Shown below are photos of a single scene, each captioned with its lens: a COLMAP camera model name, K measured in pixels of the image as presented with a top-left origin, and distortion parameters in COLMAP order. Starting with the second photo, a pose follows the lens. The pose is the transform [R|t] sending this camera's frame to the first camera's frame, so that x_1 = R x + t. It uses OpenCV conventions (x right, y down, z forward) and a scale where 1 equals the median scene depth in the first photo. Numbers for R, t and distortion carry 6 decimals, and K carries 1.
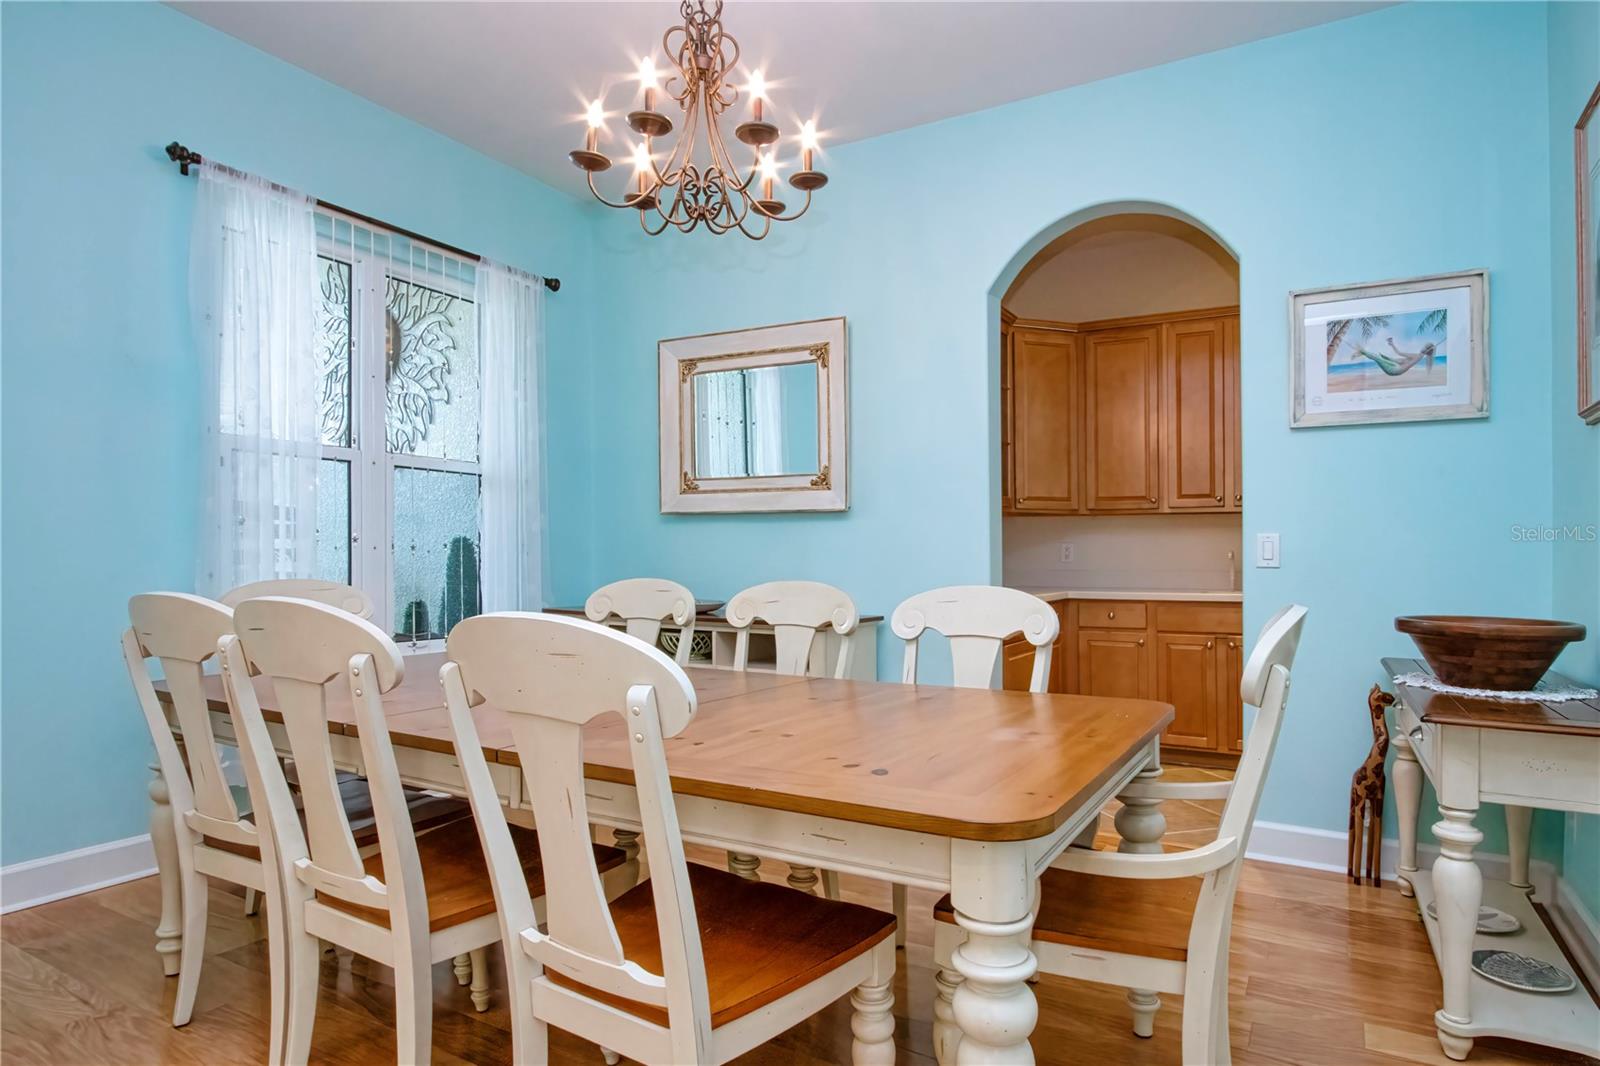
lens RADIAL K [[879.9, 0, 809.1], [0, 879.9, 534.2], [0, 0, 1]] dist [-0.035653, -0.000110]
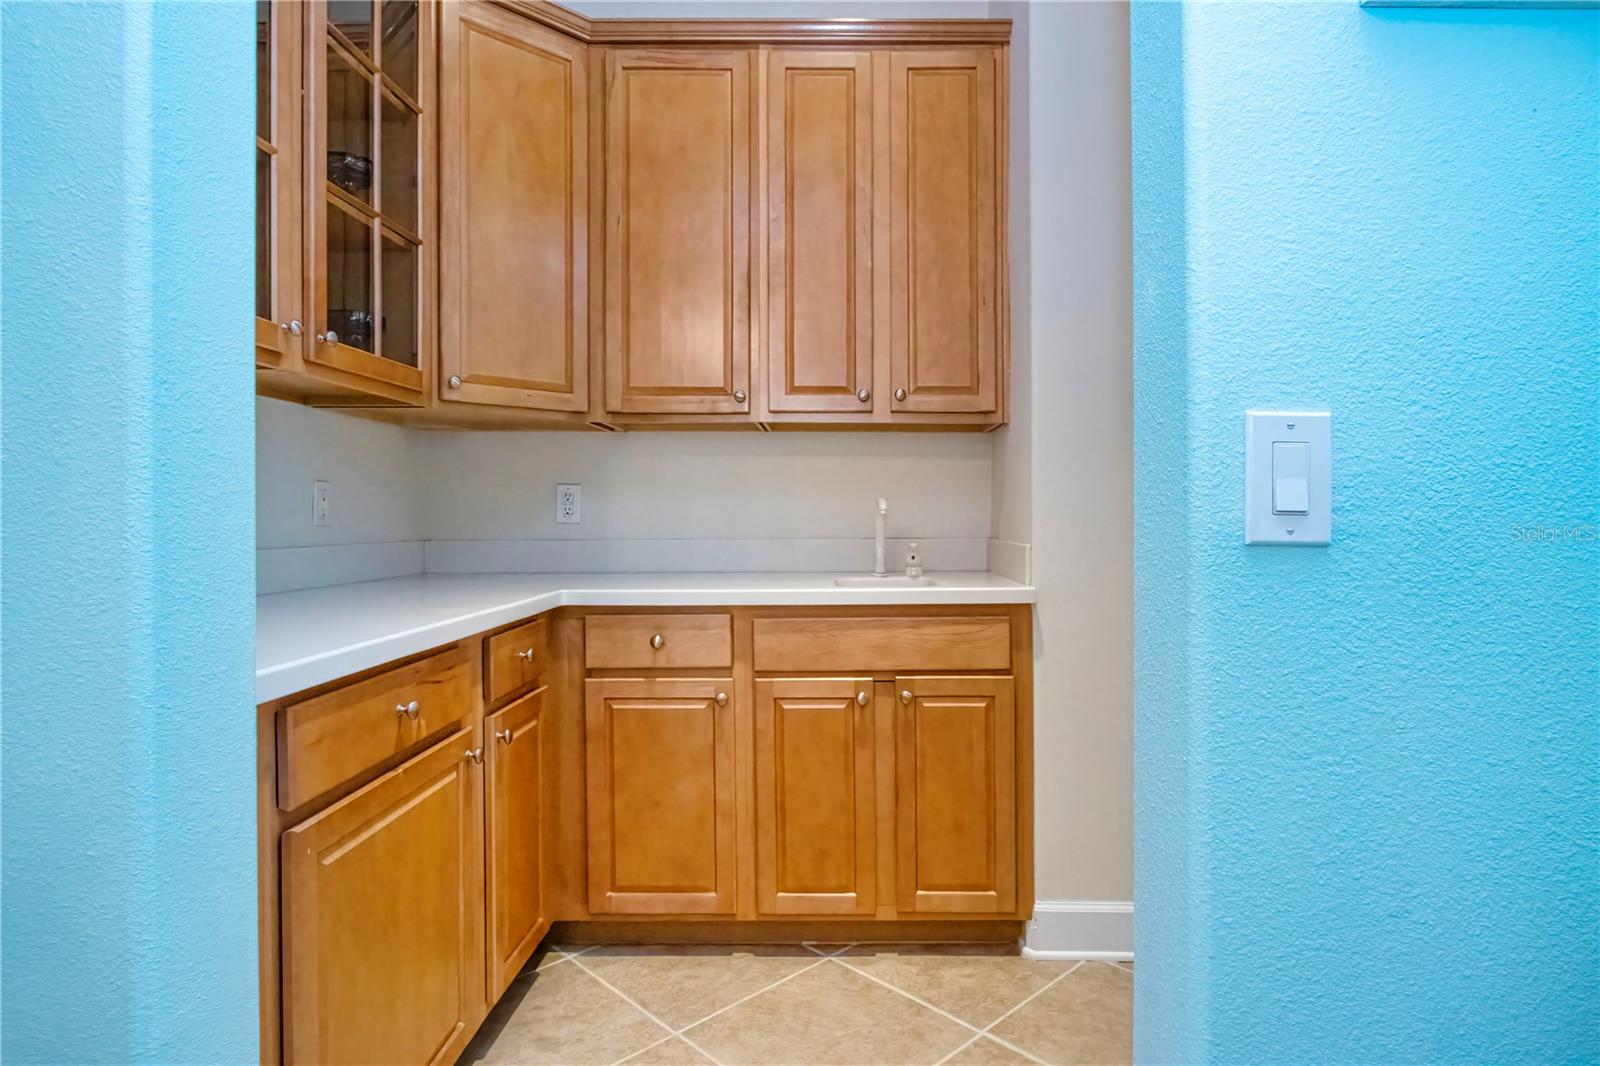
lens RADIAL K [[879.9, 0, 805.9], [0, 879.9, 522.8], [0, 0, 1]] dist [-0.035653, -0.000110]
pose [[0.870530, -0.003345, 0.492103, 0.189571], [-0.004585, 0.999878, 0.014908, 0.024760], [-0.492093, -0.015234, 0.870409, 0.570176]]
